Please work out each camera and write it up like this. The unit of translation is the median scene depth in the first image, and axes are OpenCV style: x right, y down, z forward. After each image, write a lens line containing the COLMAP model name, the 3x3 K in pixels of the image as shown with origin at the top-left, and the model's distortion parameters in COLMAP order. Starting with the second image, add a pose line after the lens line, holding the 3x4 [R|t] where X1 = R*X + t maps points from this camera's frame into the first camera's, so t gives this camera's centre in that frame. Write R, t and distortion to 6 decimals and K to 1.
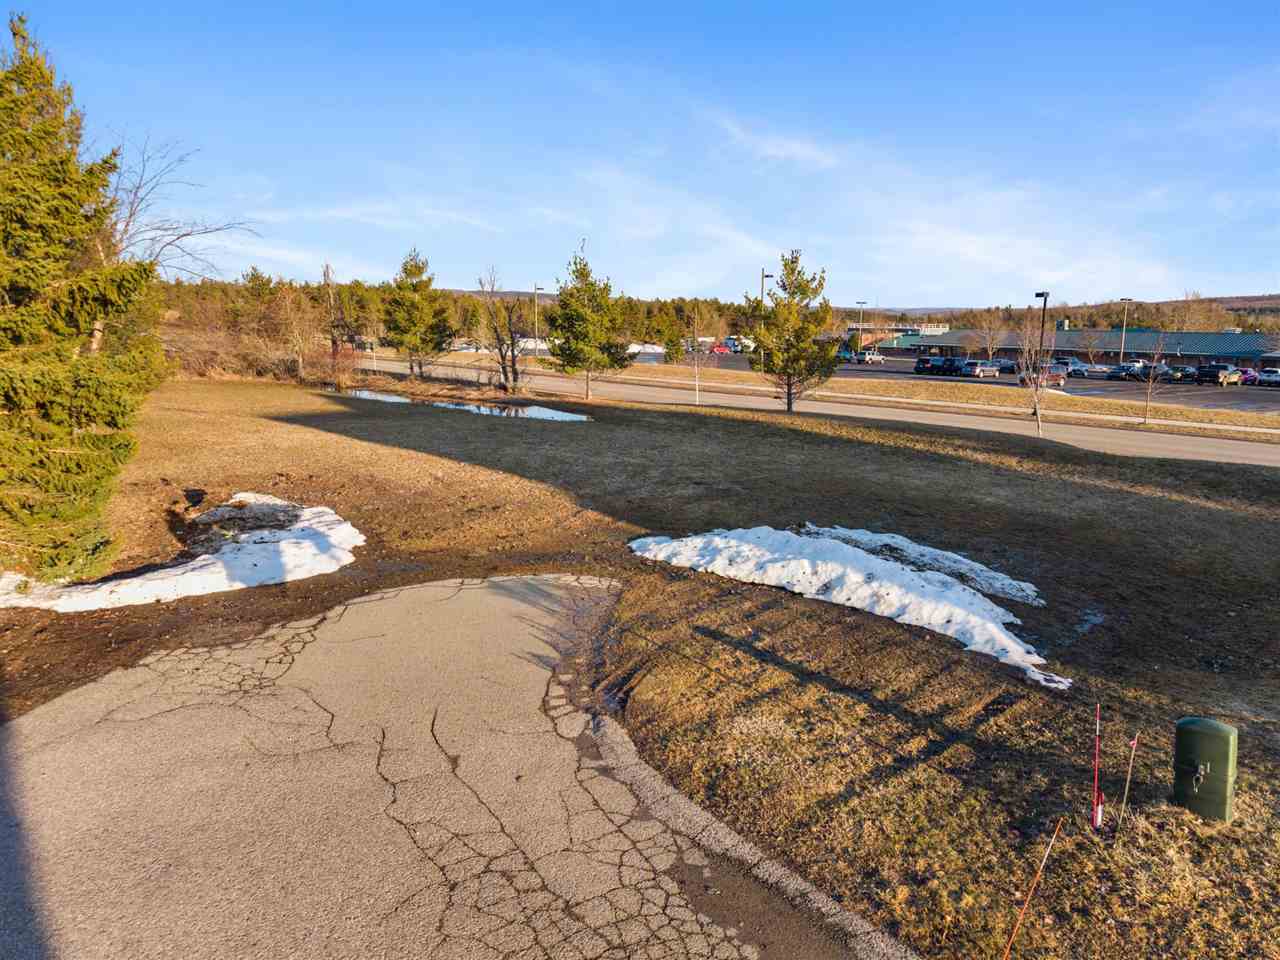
lens RADIAL K [[871.4, 0, 643.0], [0, 871.4, 479.8], [0, 0, 1]] dist [0.026625, -0.028531]
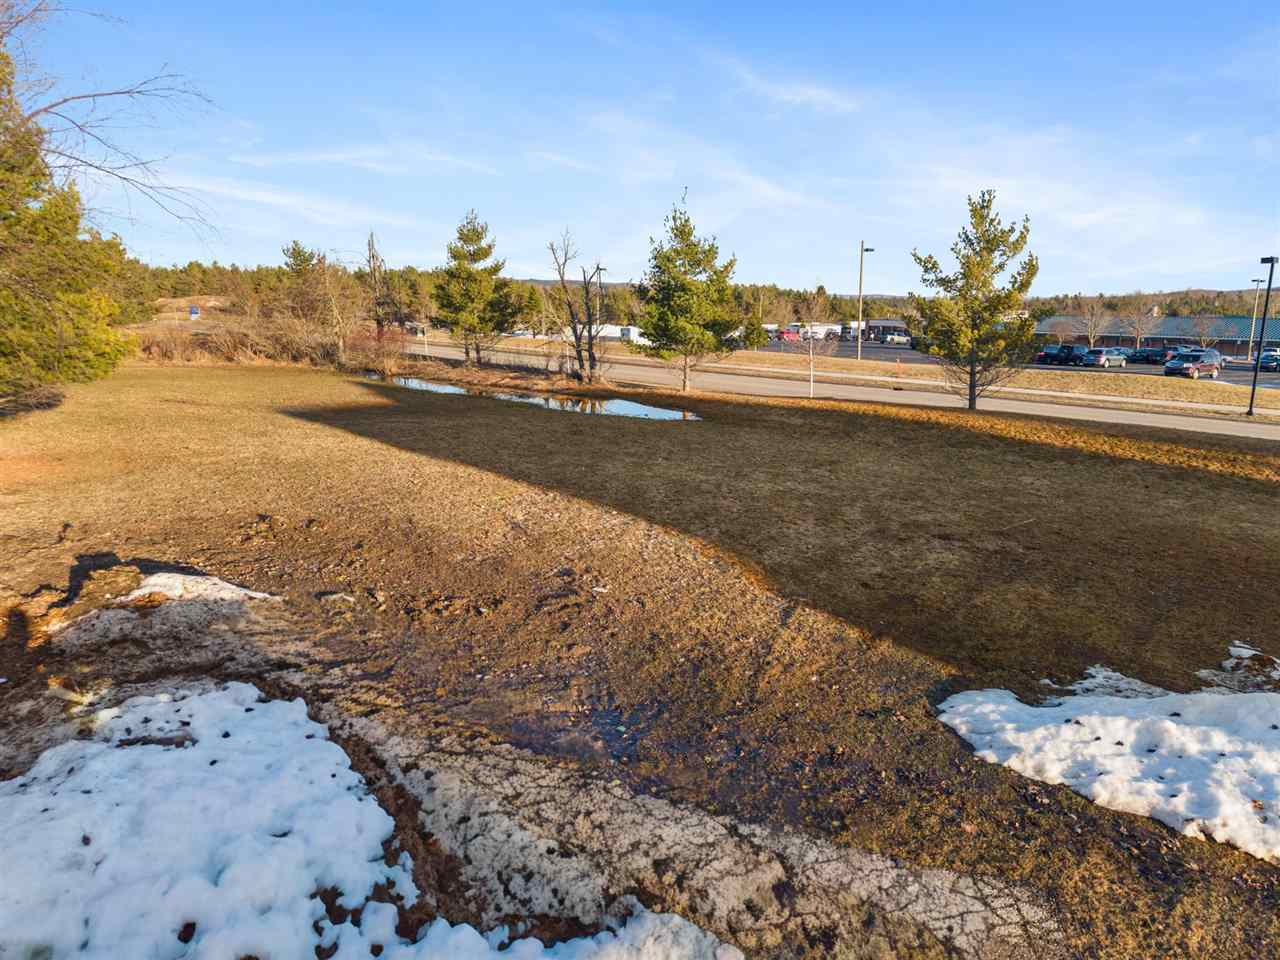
lens RADIAL K [[871.4, 0, 636.7], [0, 871.4, 482.6], [0, 0, 1]] dist [0.026625, -0.028531]
pose [[0.997984, 0.013186, -0.062083, -0.052497], [-0.012222, 0.999799, 0.015871, -0.019184], [0.062279, -0.015080, 0.997945, 0.183117]]
